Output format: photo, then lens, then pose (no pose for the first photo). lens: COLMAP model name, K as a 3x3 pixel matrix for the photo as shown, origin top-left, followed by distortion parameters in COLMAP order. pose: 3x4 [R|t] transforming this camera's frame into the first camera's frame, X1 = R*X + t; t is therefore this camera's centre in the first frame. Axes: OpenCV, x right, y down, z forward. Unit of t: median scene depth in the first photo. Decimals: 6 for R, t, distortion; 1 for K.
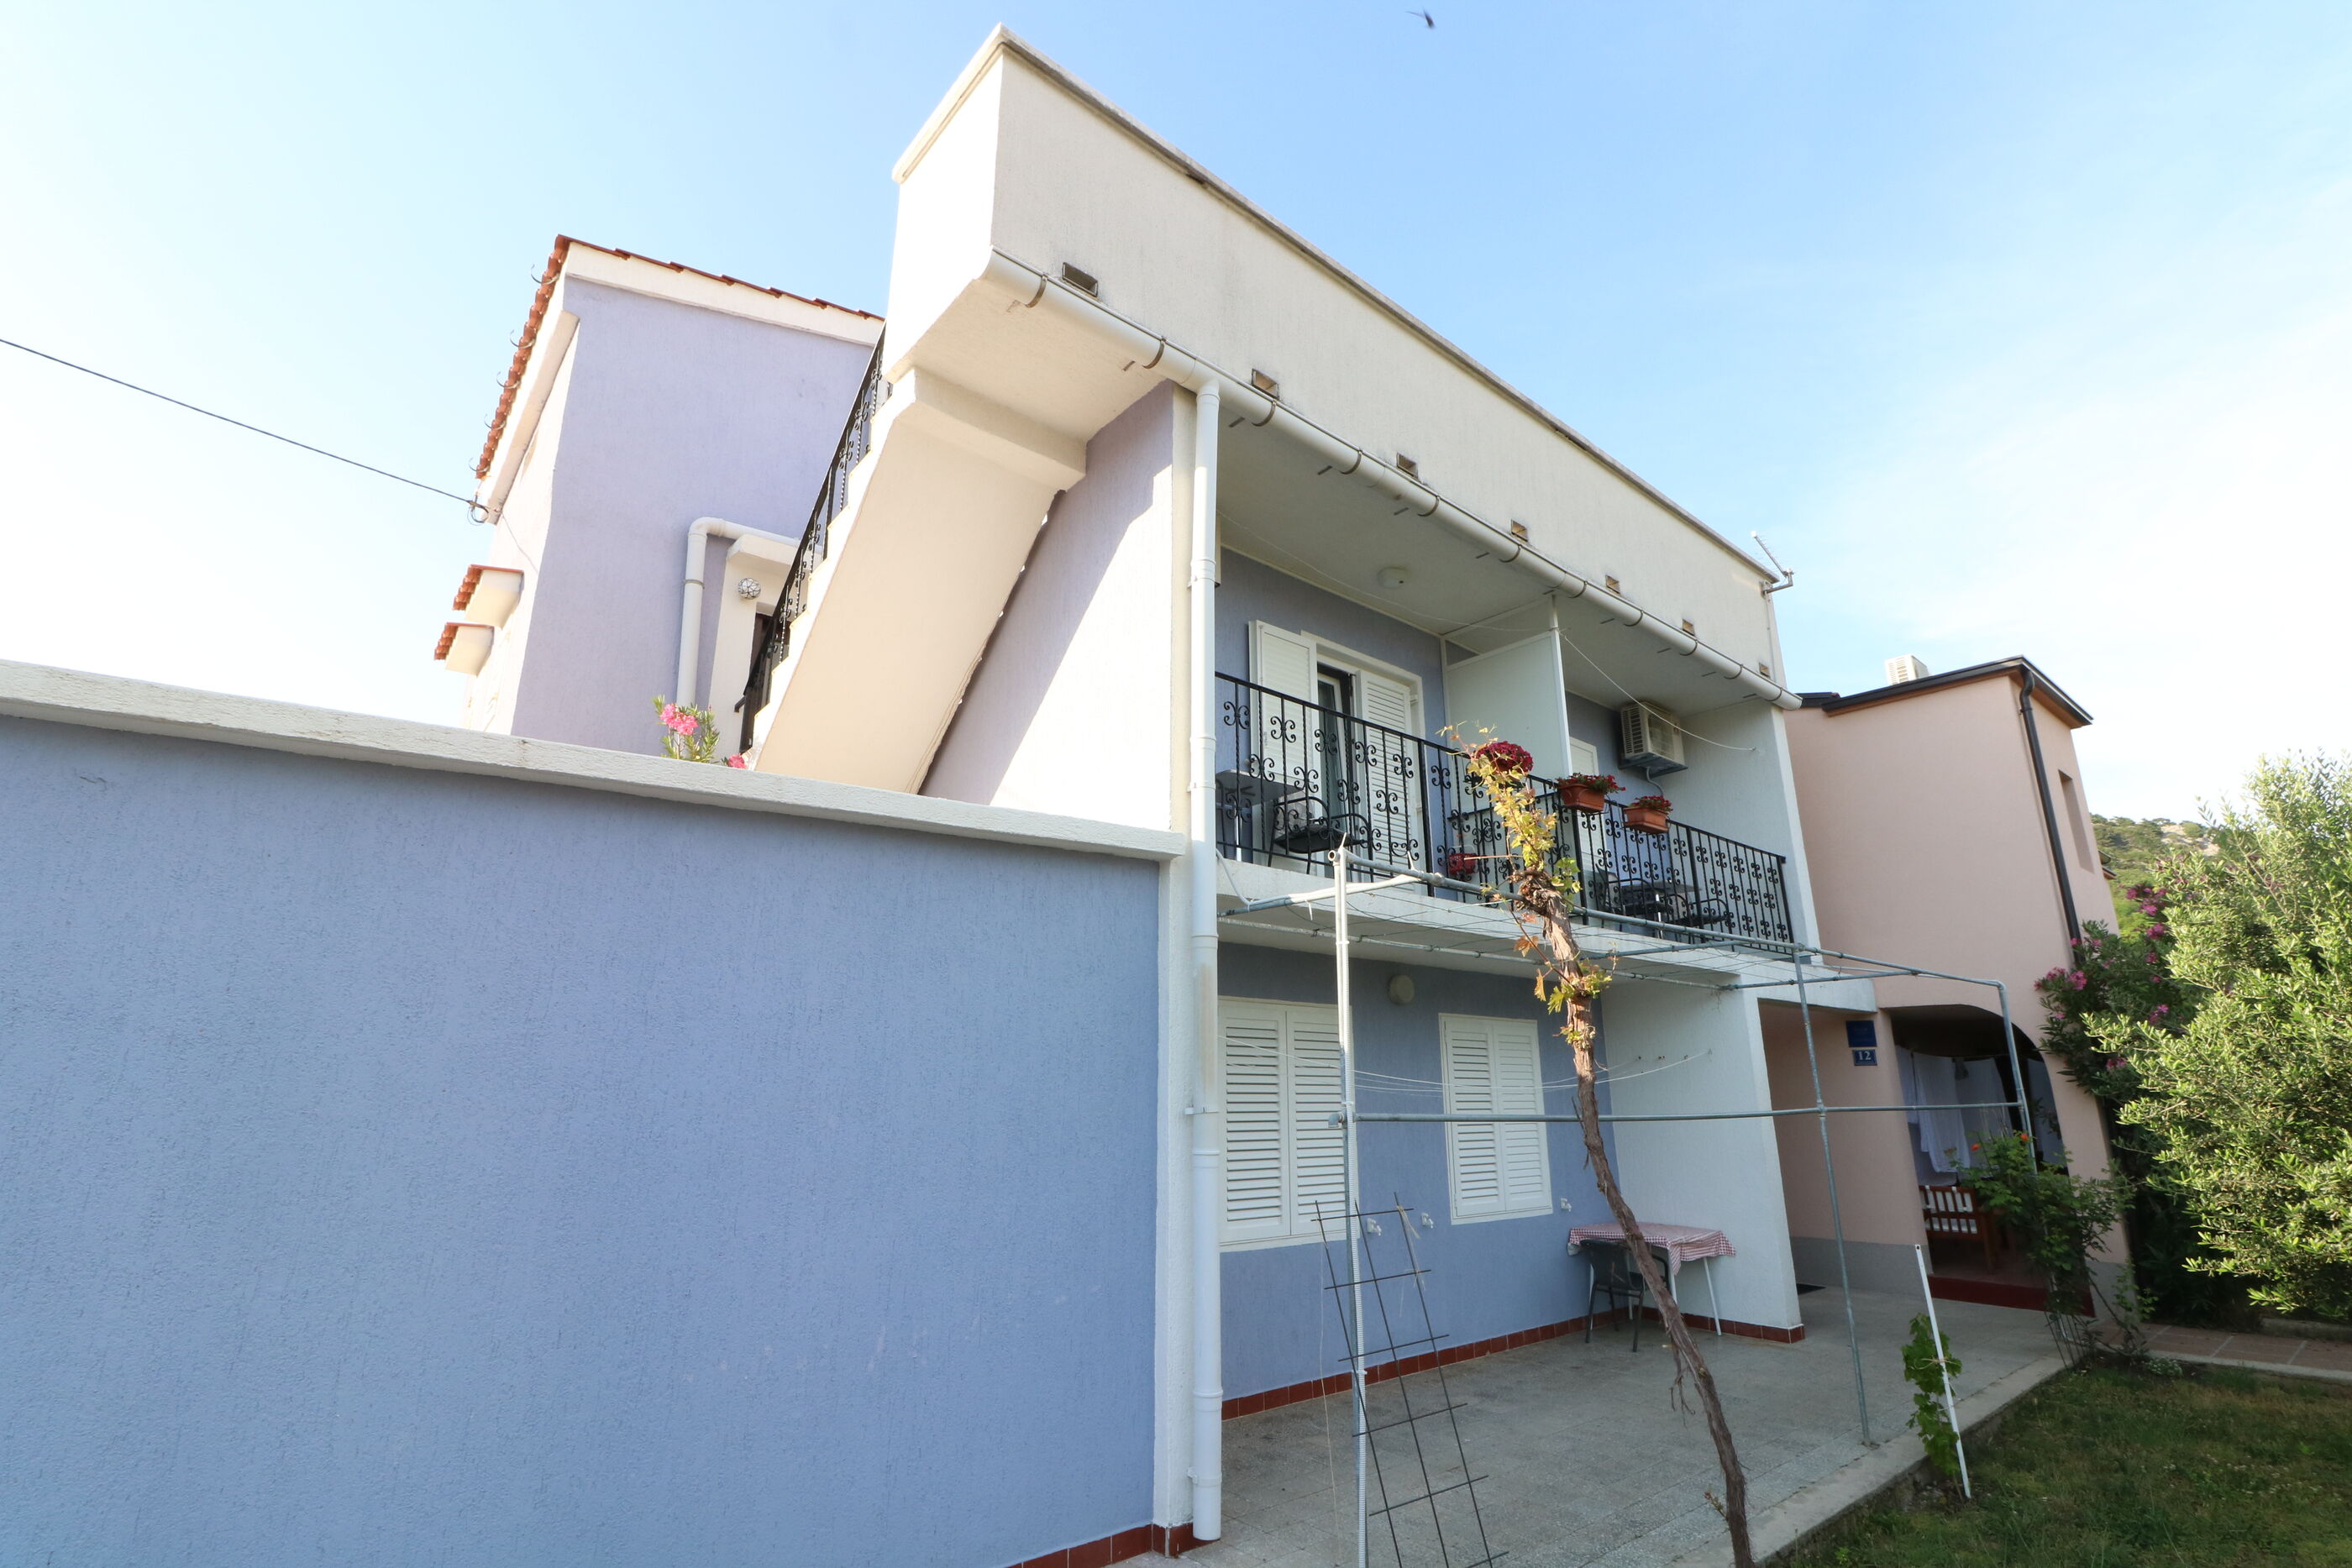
lens RADIAL K [[1098.5, 0, 1202.2], [0, 1098.5, 777.1], [0, 0, 1]] dist [-0.012128, -0.005143]
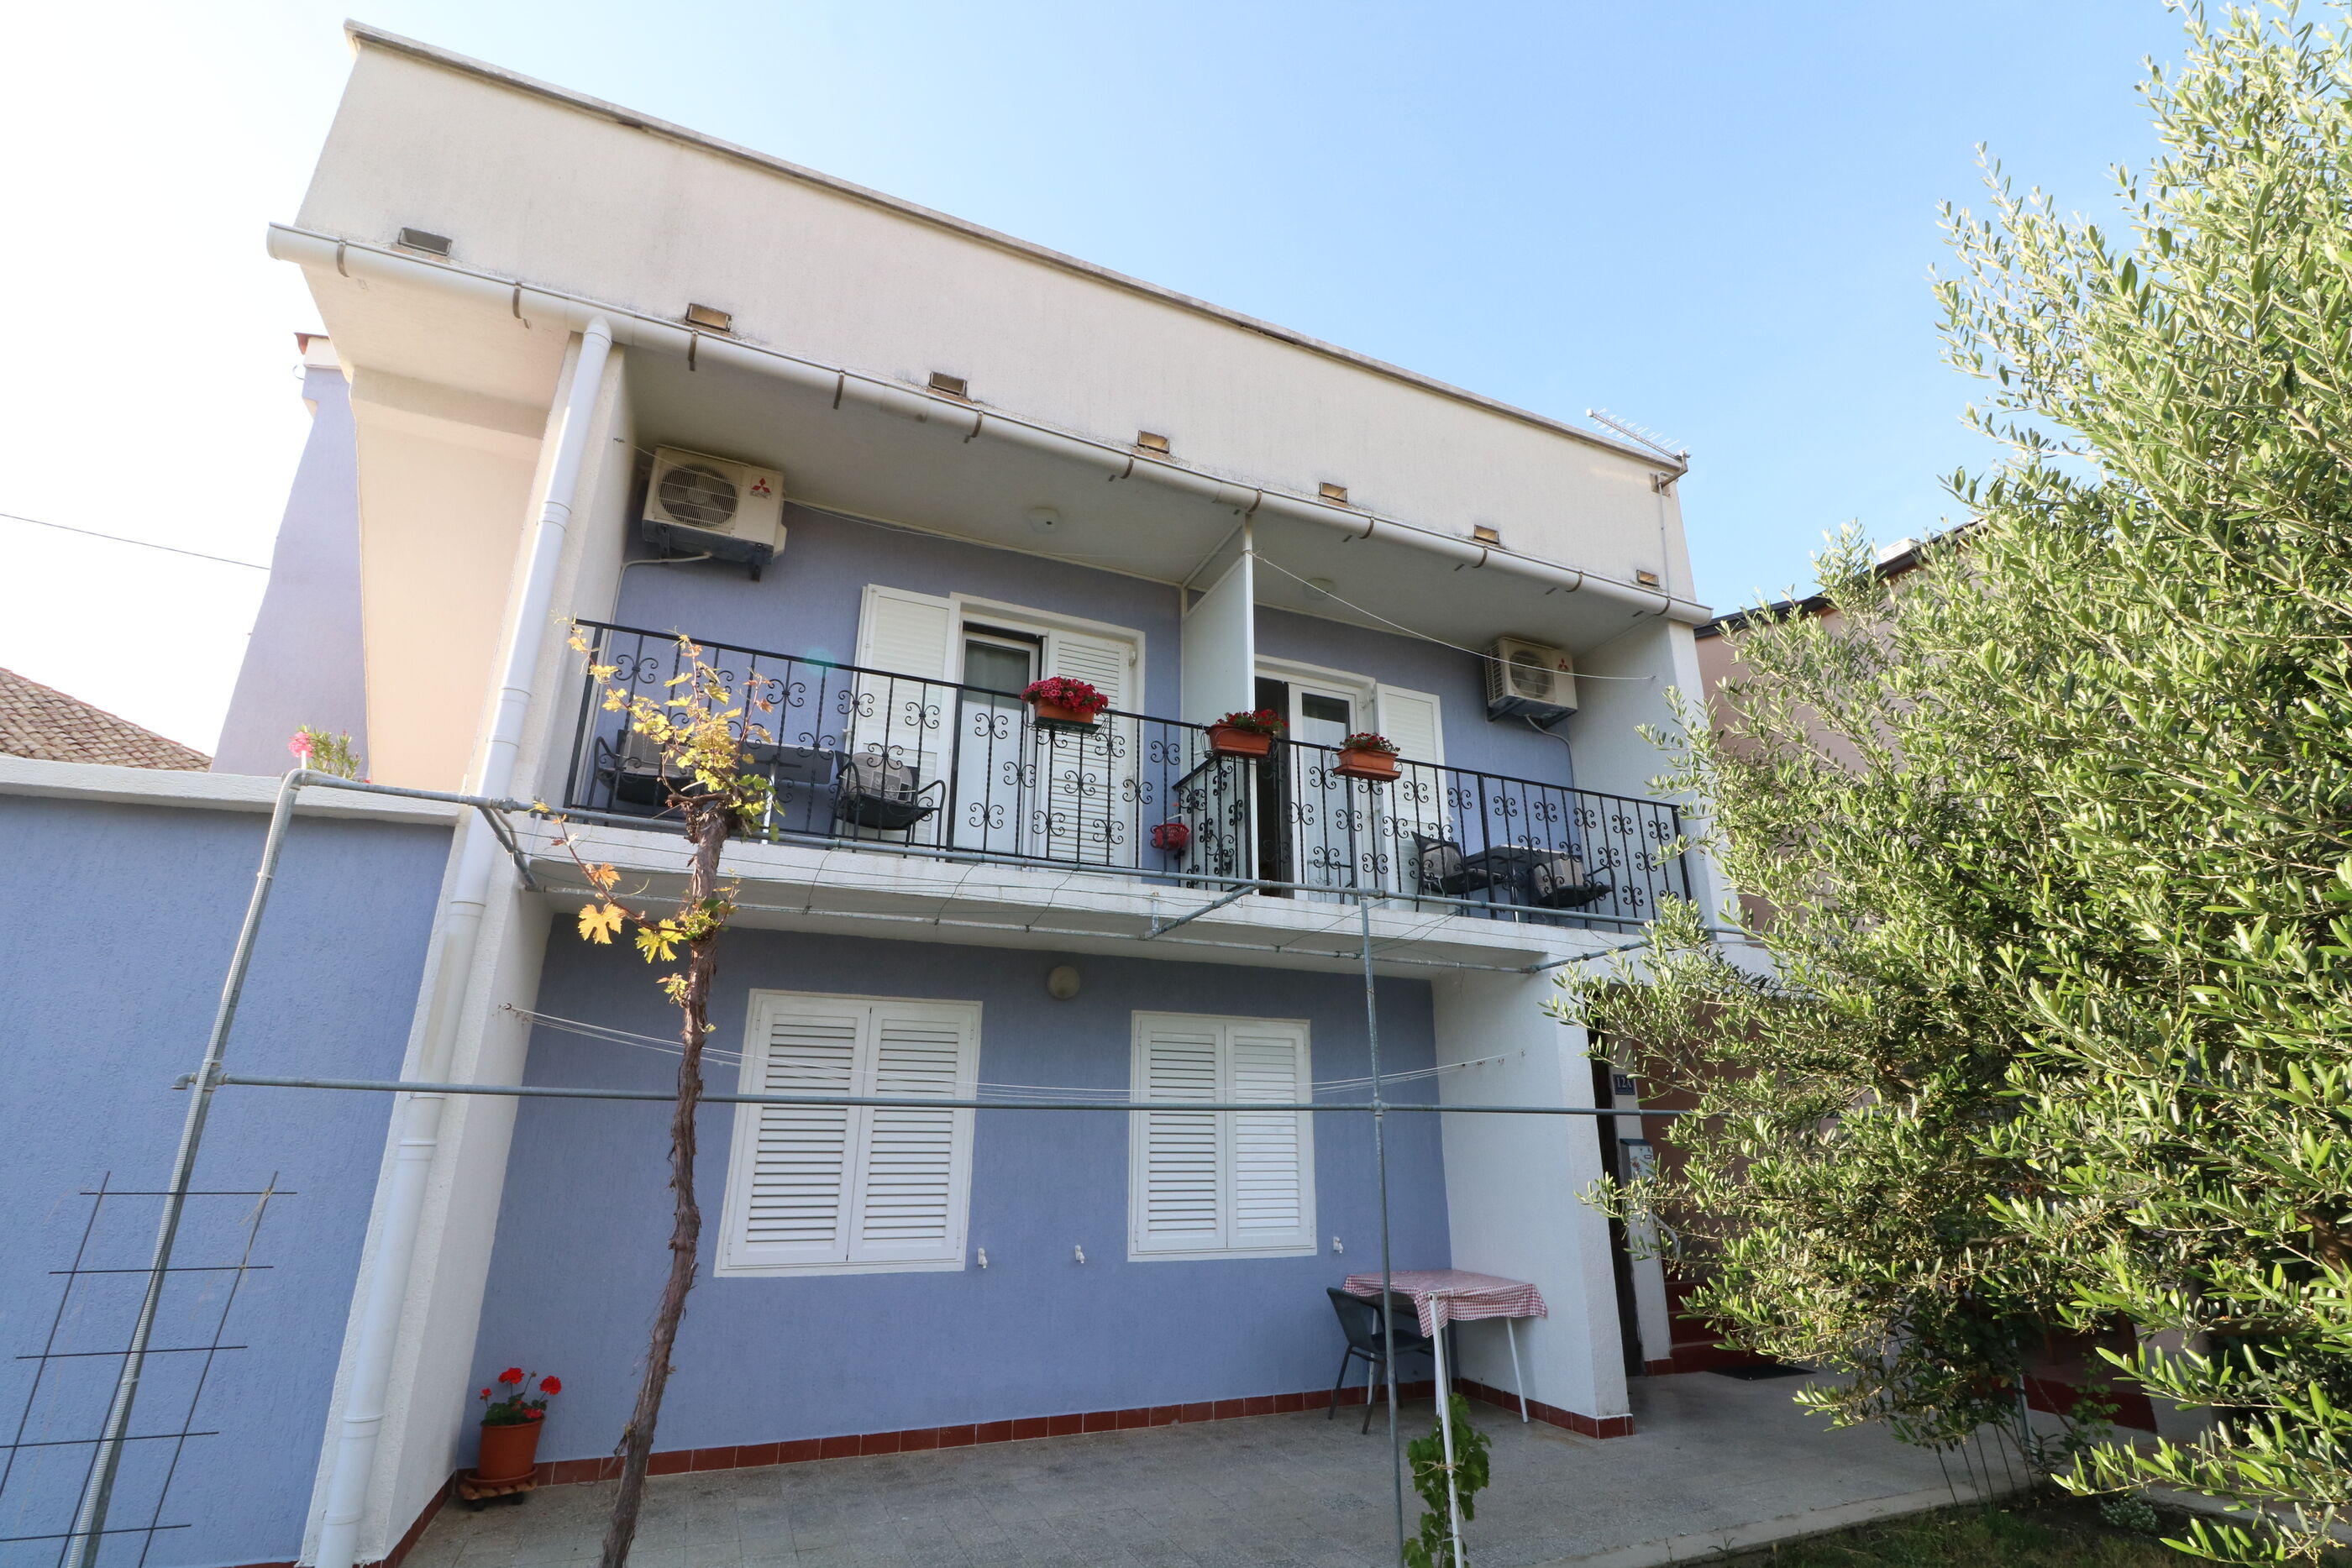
lens RADIAL K [[1098.5, 0, 1174.3], [0, 1098.5, 768.7], [0, 0, 1]] dist [-0.012128, -0.005143]
pose [[0.959577, -0.091553, -0.266137, 0.483069], [0.077843, 0.995058, -0.061639, 0.080787], [0.270465, 0.038431, 0.961962, 0.173328]]
